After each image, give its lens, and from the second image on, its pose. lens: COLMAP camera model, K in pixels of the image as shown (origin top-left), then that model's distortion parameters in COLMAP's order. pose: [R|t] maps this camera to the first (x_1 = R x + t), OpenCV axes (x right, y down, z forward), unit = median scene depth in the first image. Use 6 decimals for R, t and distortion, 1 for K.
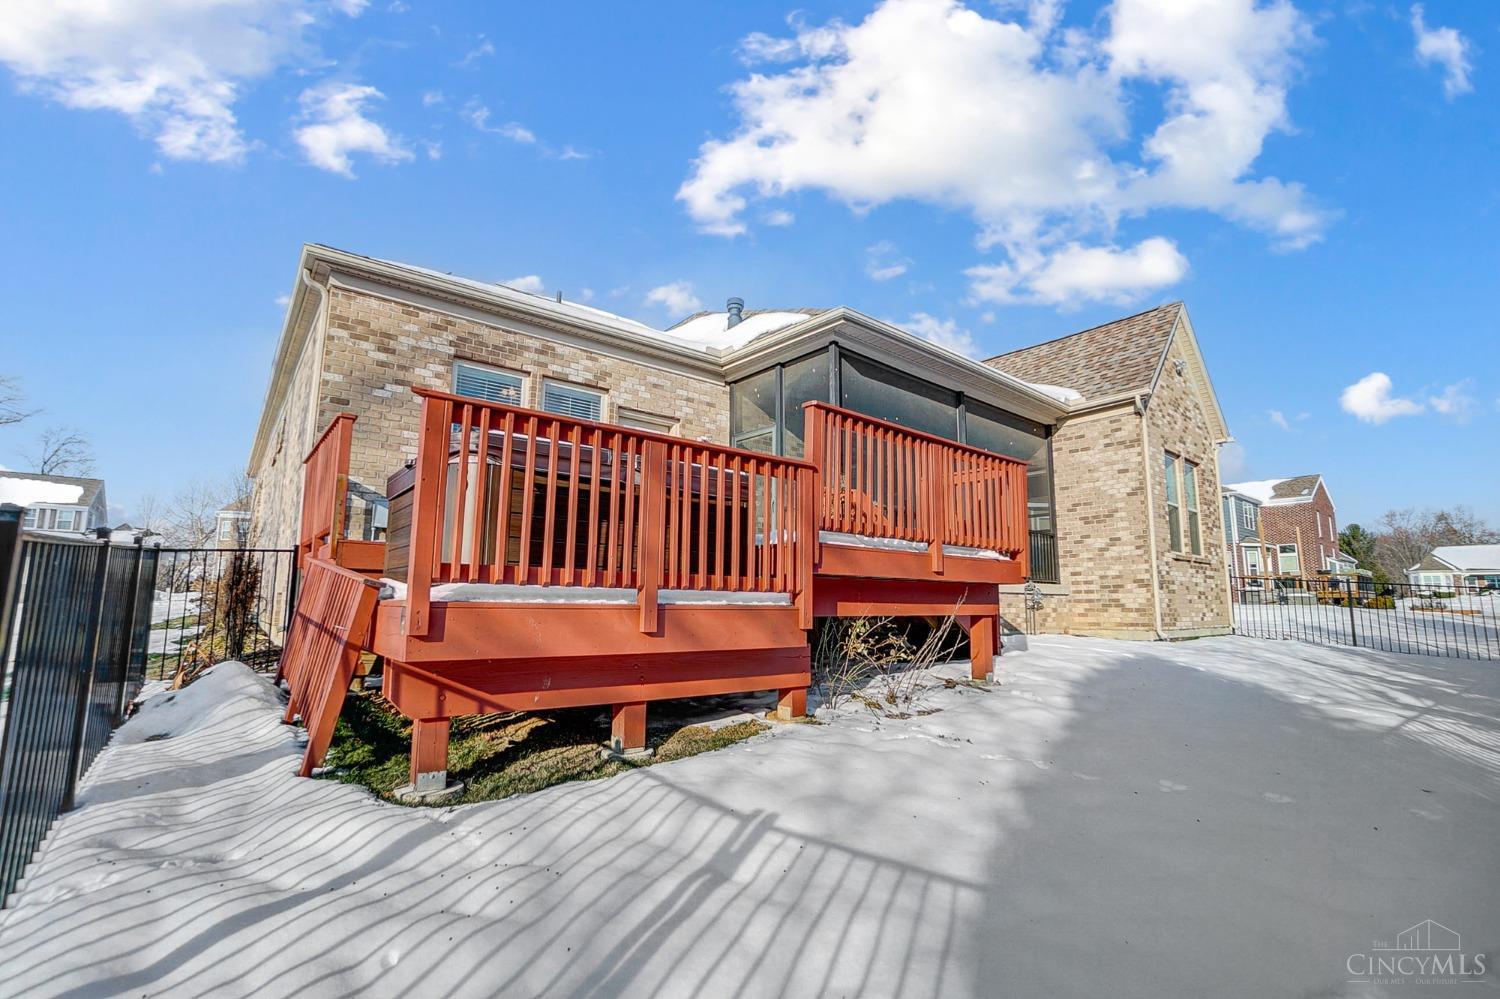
lens RADIAL K [[667.7, 0, 731.0], [0, 667.7, 508.7], [0, 0, 1]] dist [-0.070694, 0.029053]
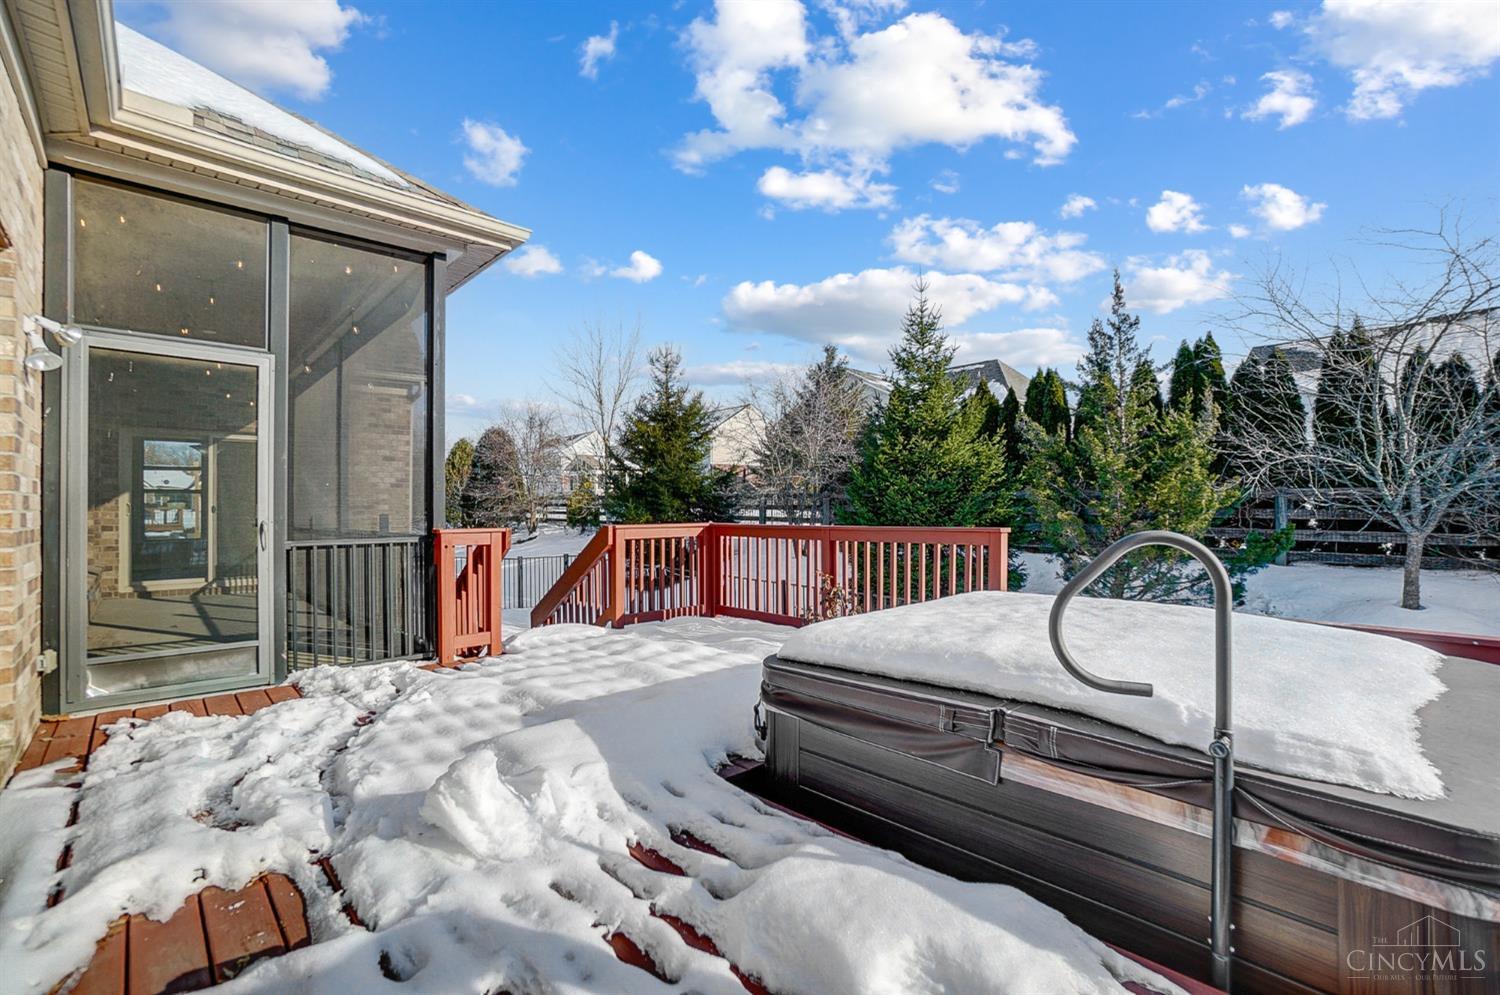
lens RADIAL K [[667.7, 0, 731.0], [0, 667.7, 506.7], [0, 0, 1]] dist [-0.070694, 0.029053]
pose [[-0.058713, -0.004055, 0.998267, -0.322094], [-0.138687, 0.990328, -0.004135, -0.053702], [-0.988594, -0.138689, -0.058708, 0.582477]]
